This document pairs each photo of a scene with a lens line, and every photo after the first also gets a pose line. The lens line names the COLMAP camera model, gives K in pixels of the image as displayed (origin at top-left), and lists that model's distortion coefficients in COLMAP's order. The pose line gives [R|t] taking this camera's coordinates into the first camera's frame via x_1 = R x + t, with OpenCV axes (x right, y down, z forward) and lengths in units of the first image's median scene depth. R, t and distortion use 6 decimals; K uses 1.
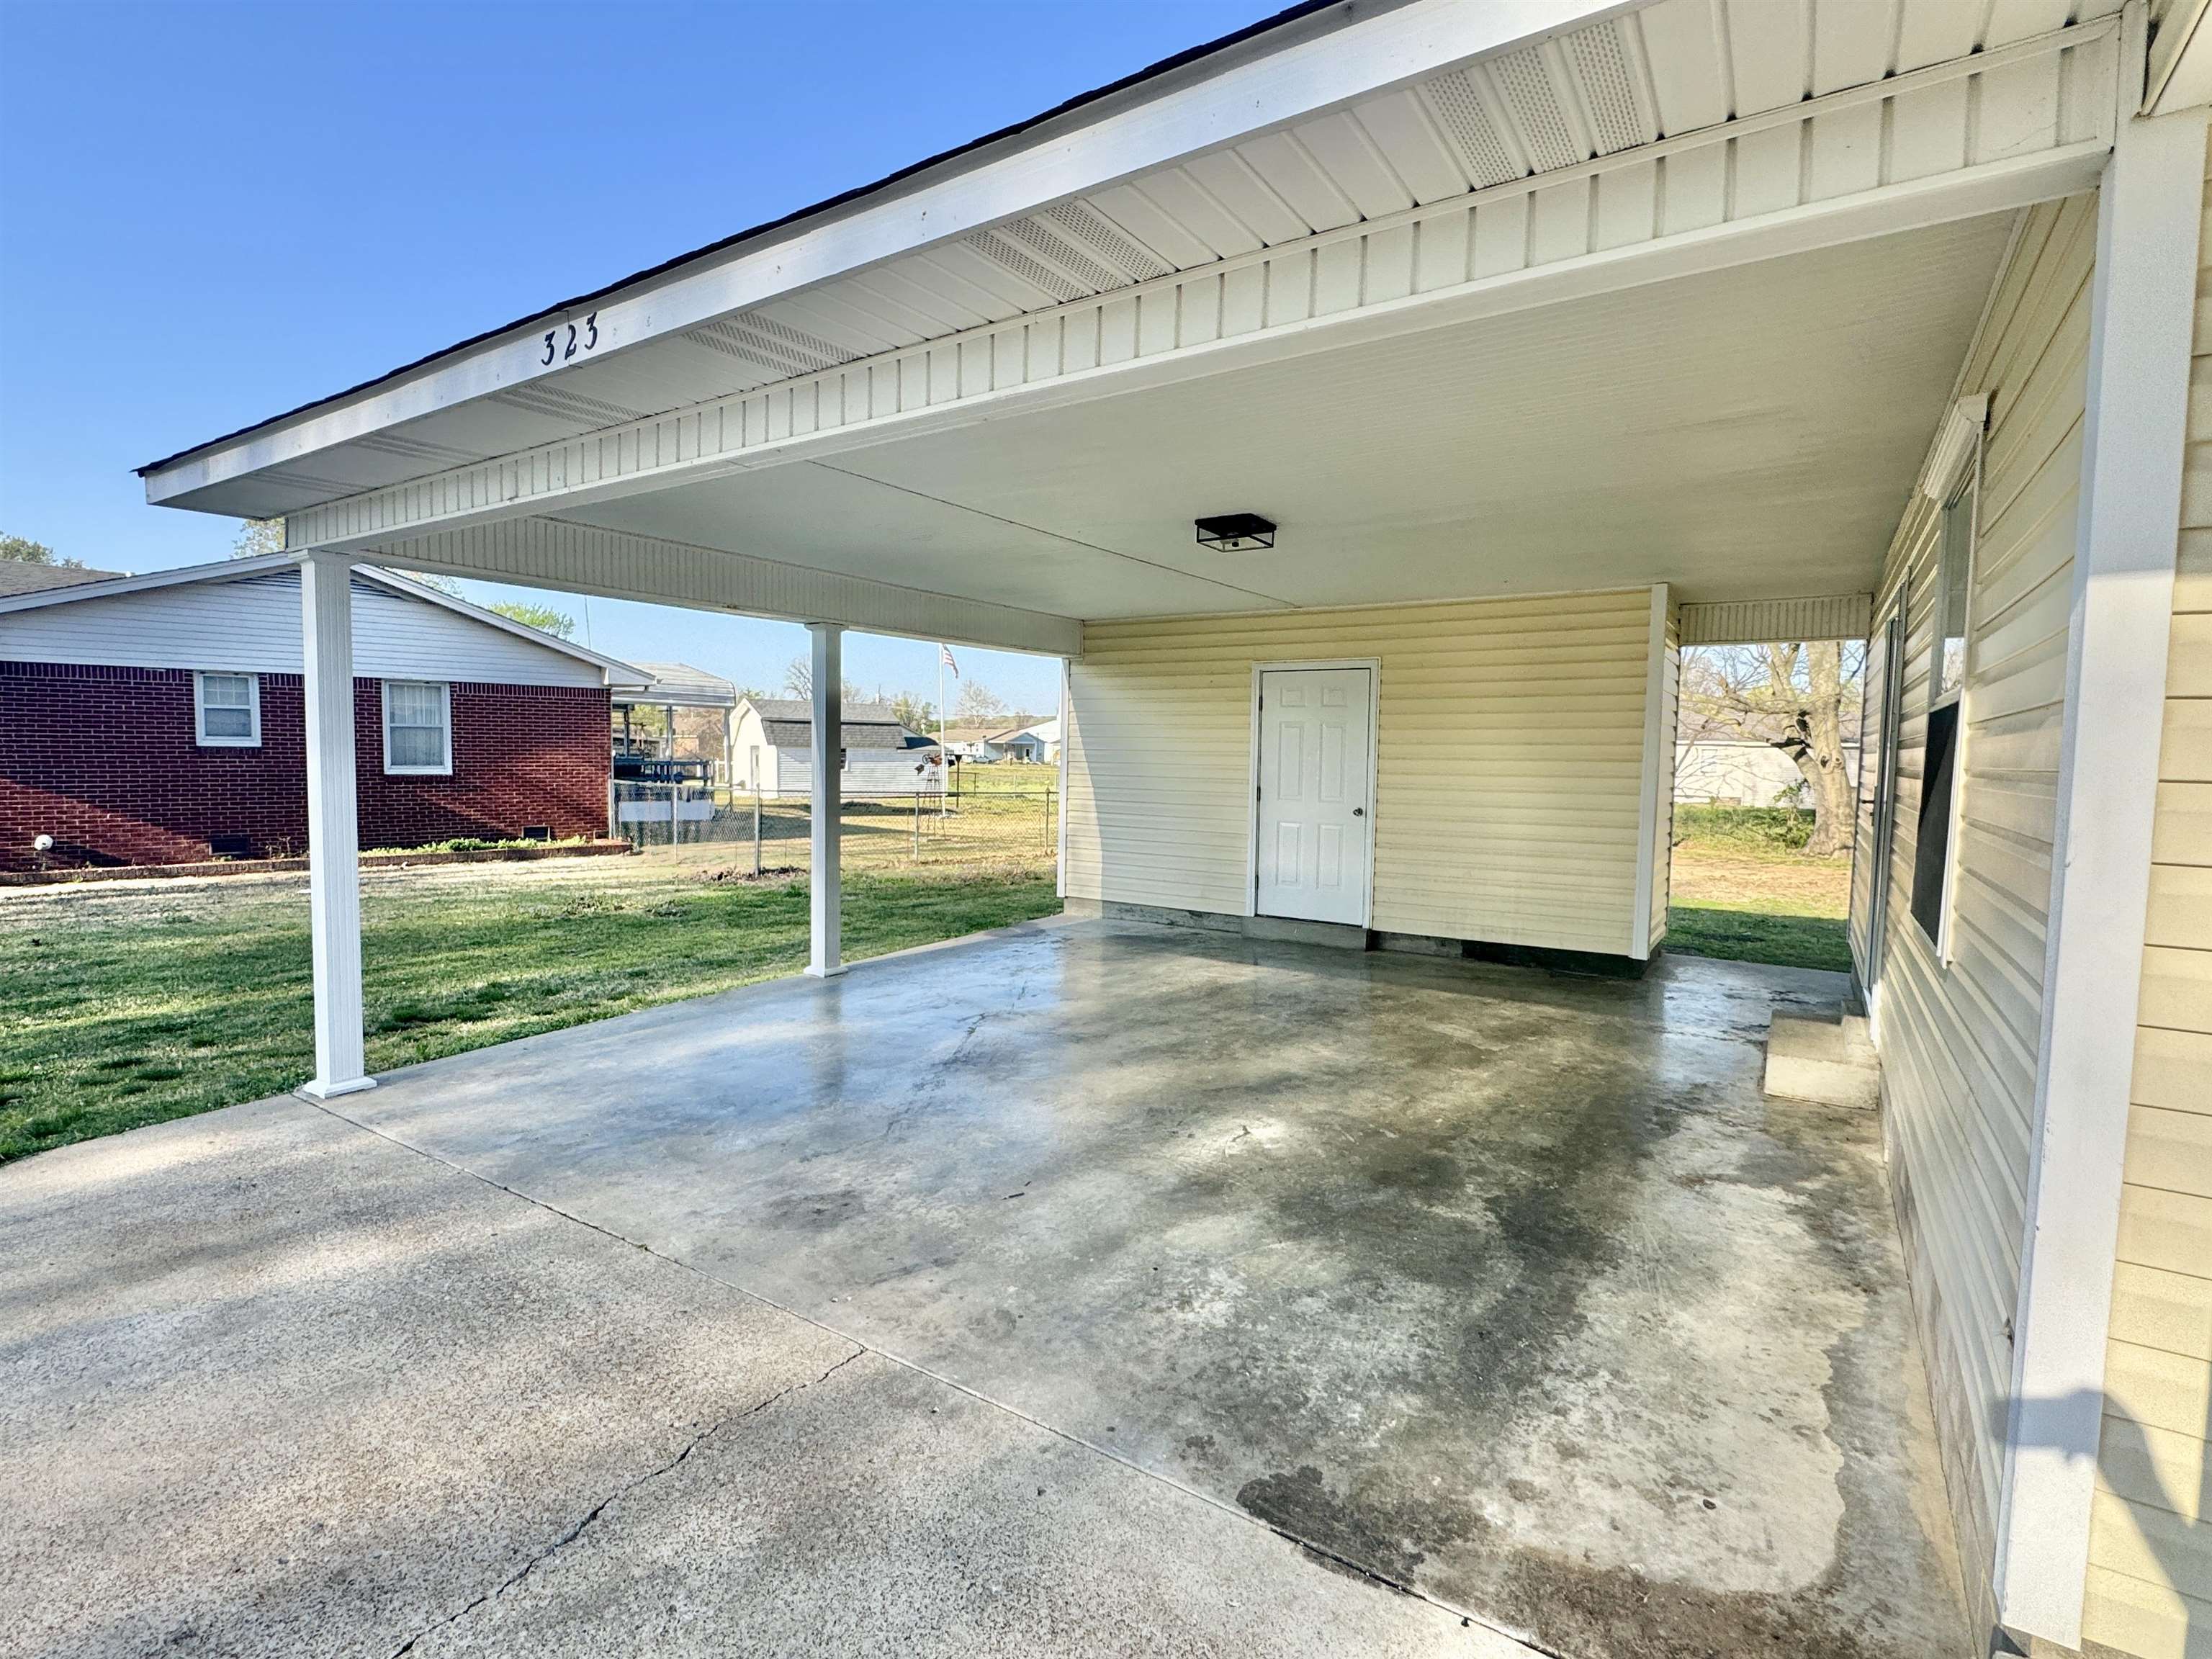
lens RADIAL K [[1082.6, 0, 1106.0], [0, 1082.6, 829.5], [0, 0, 1]] dist [0.017075, 0.000052]
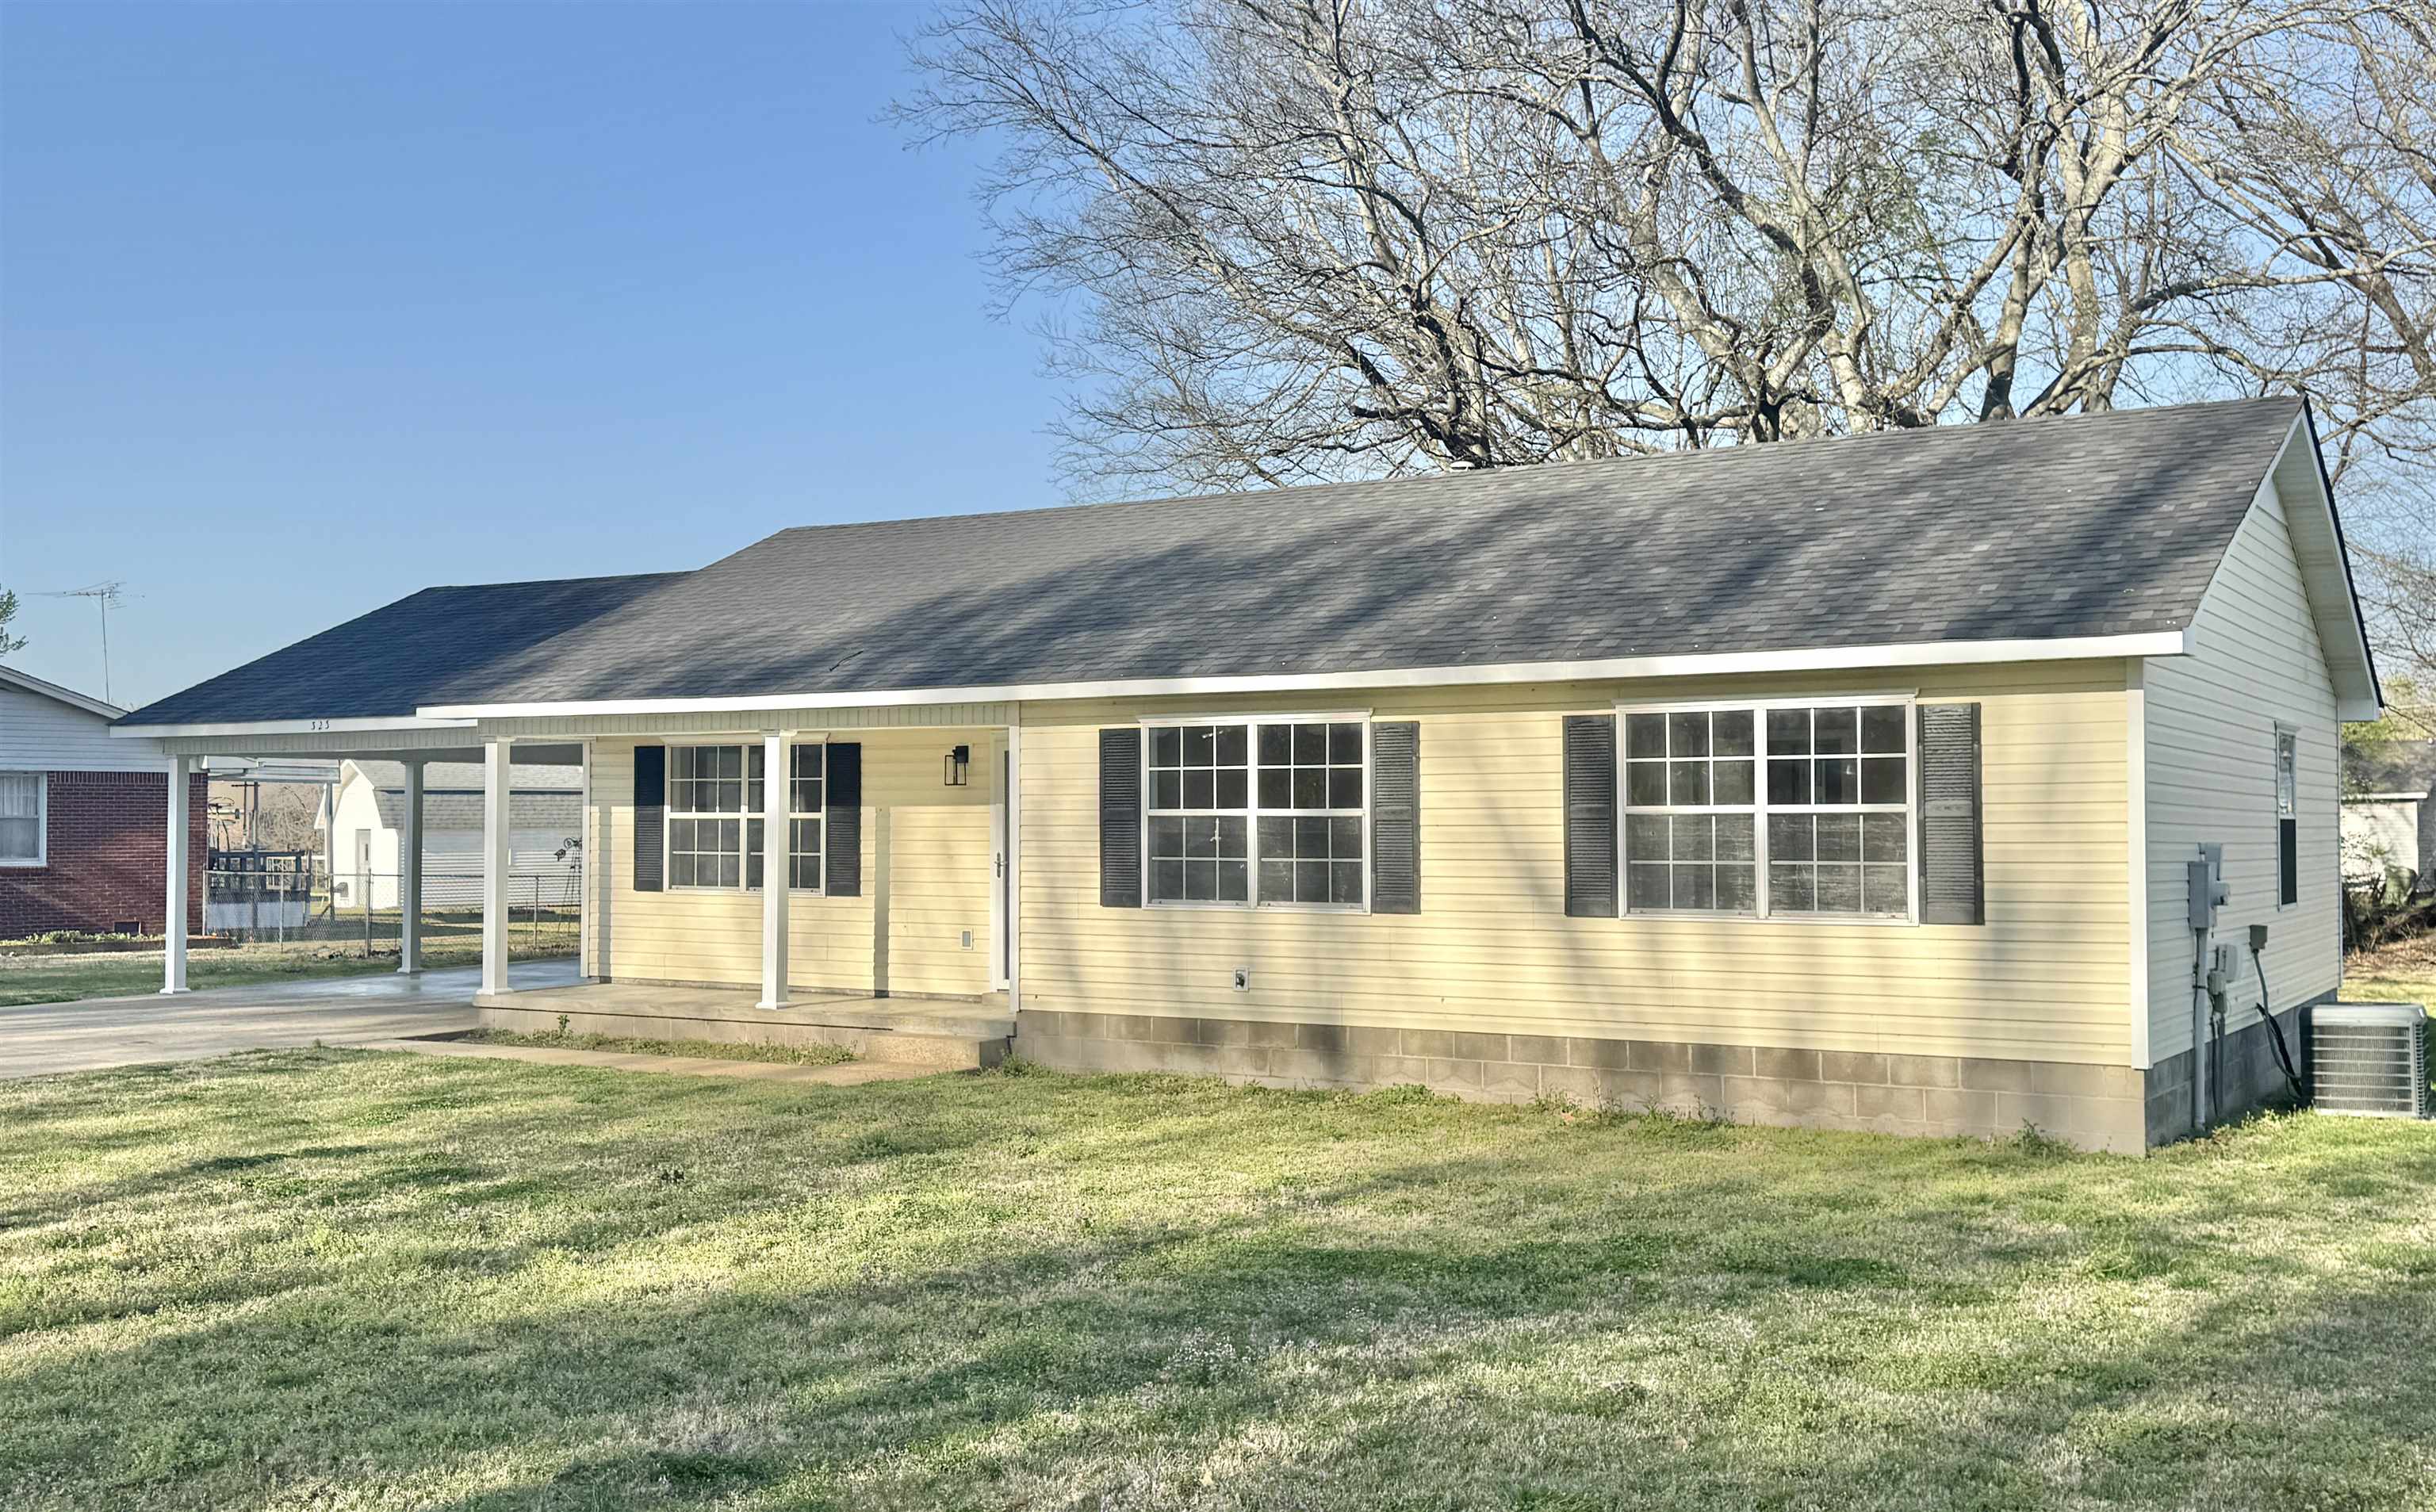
lens RADIAL K [[2404.9, 0, 1218.0], [0, 2404.9, 756.0], [0, 0, 1]] dist [0.191464, -0.404610]
pose [[0.999646, -0.010087, 0.024637, 0.423499], [0.012552, 0.994698, -0.102074, 0.095857], [-0.023476, 0.102347, 0.994472, -1.318371]]
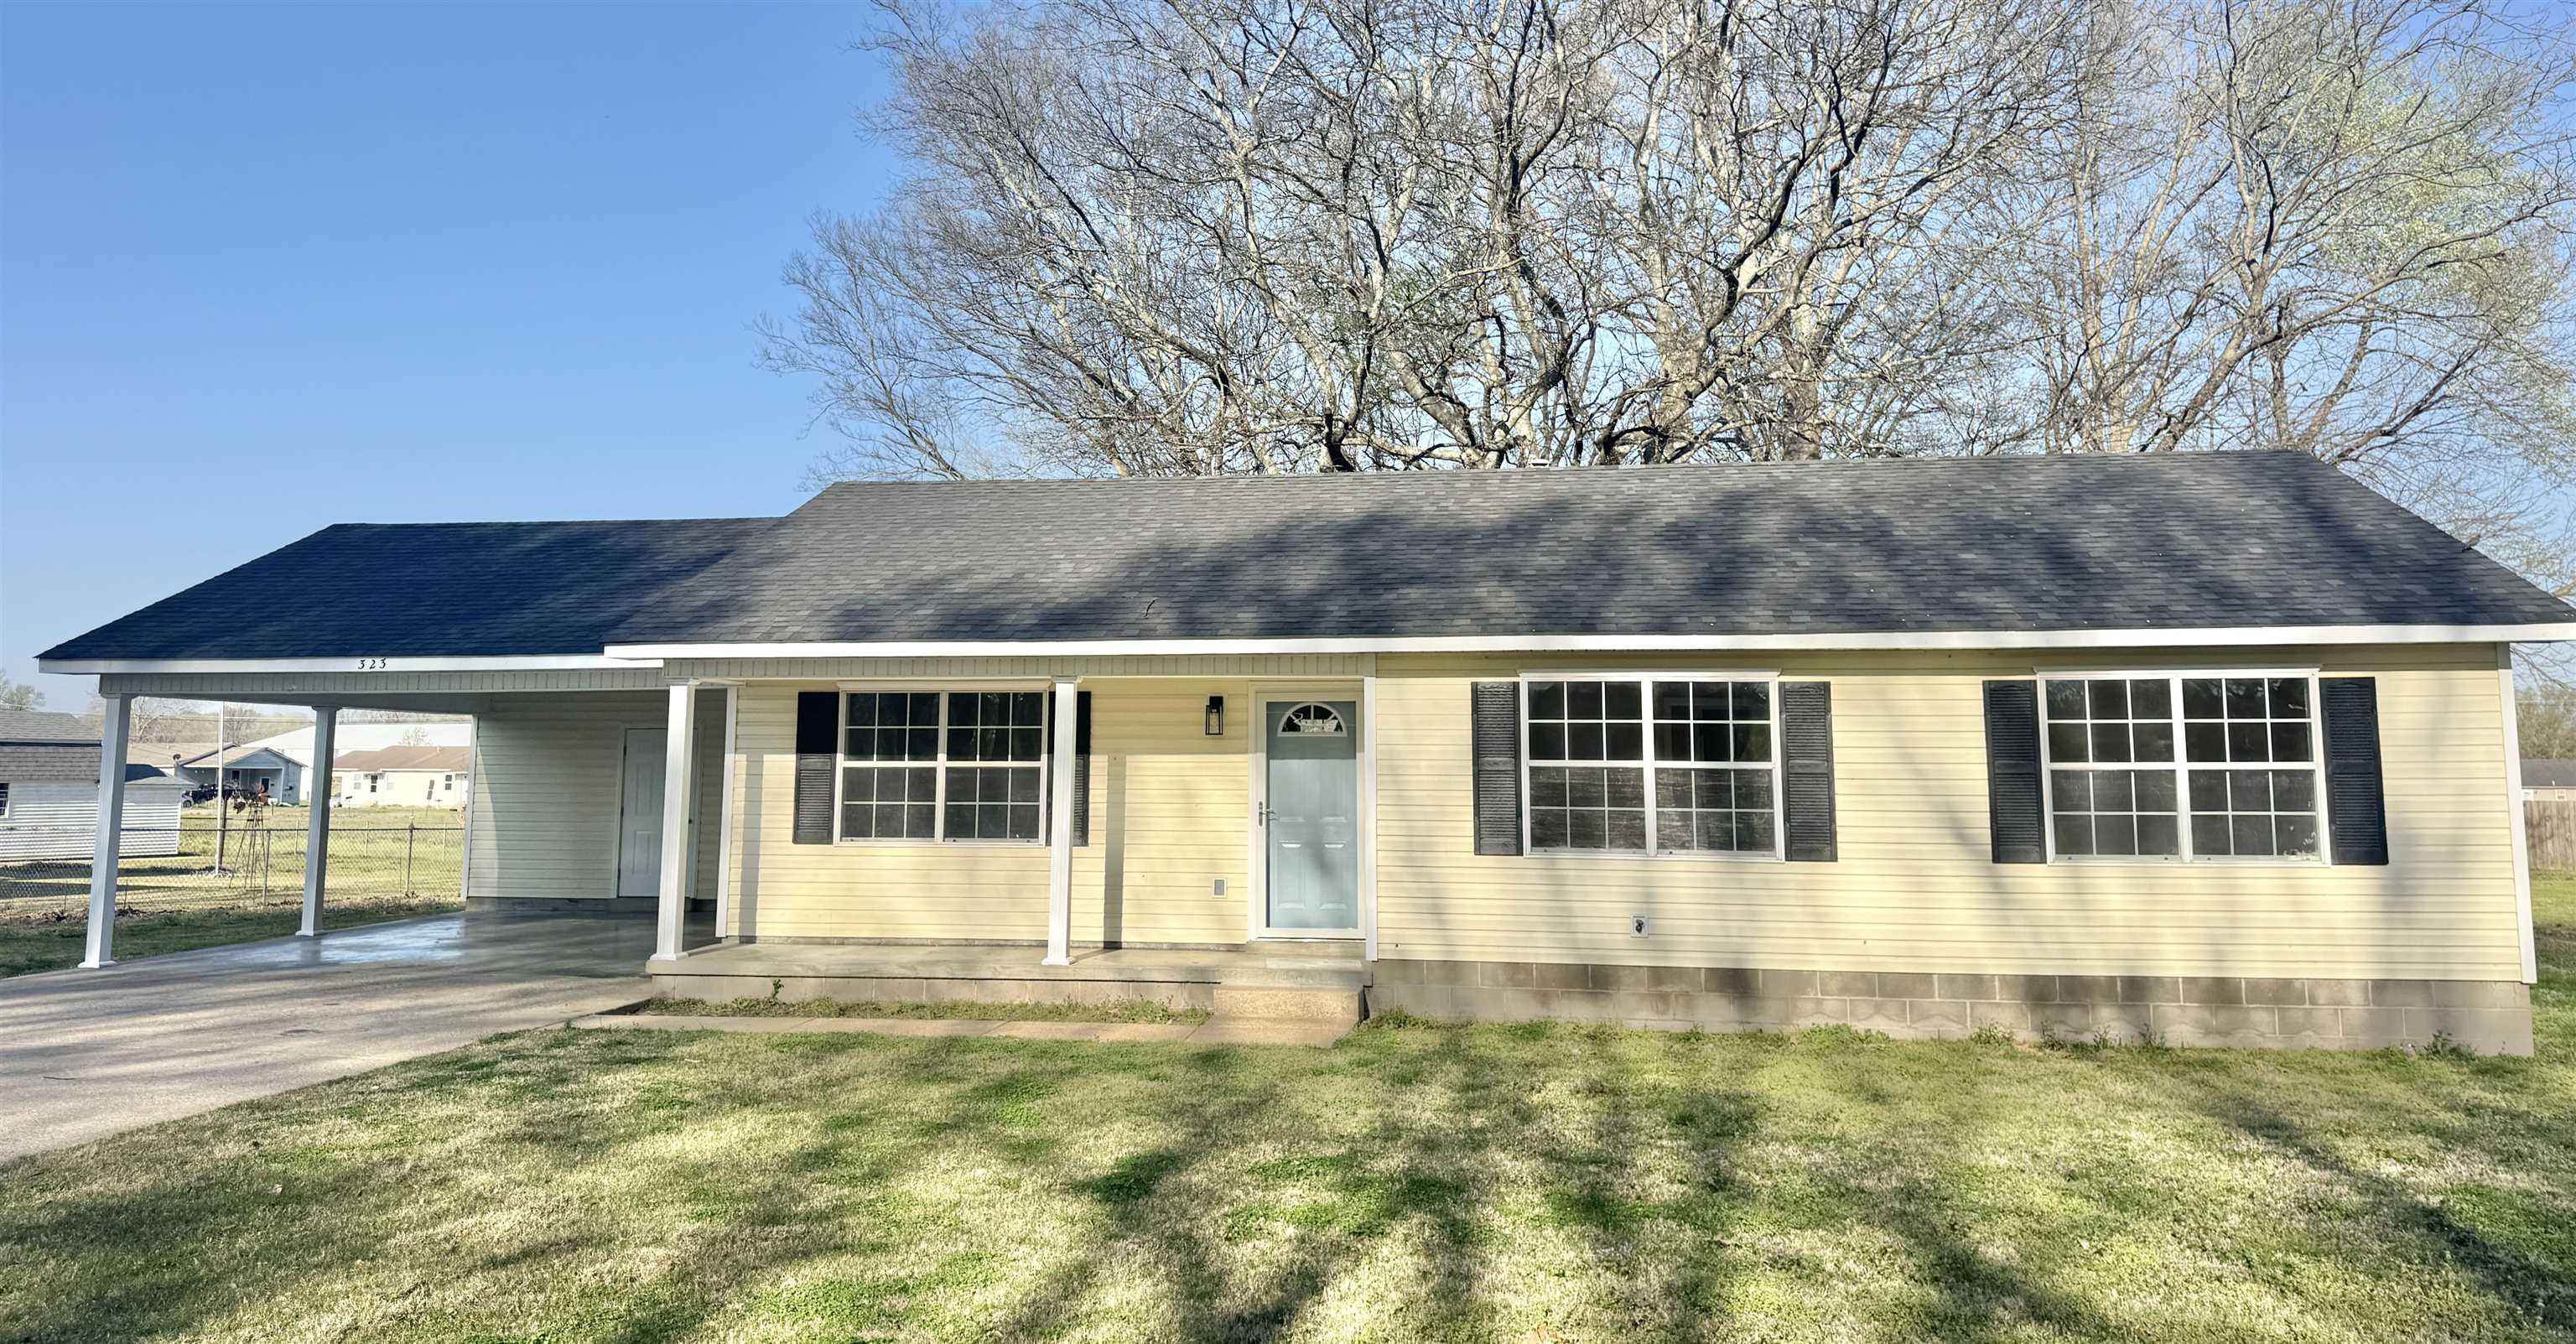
lens RADIAL K [[1818.1, 0, 1278.2], [0, 1818.1, 544.4], [0, 0, 1]] dist [0.122331, -0.211433]
pose [[0.907128, 0.045359, 0.418403, -0.066131], [0.037565, 0.981480, -0.187845, 0.064811], [-0.419175, 0.186117, 0.888624, -0.957663]]
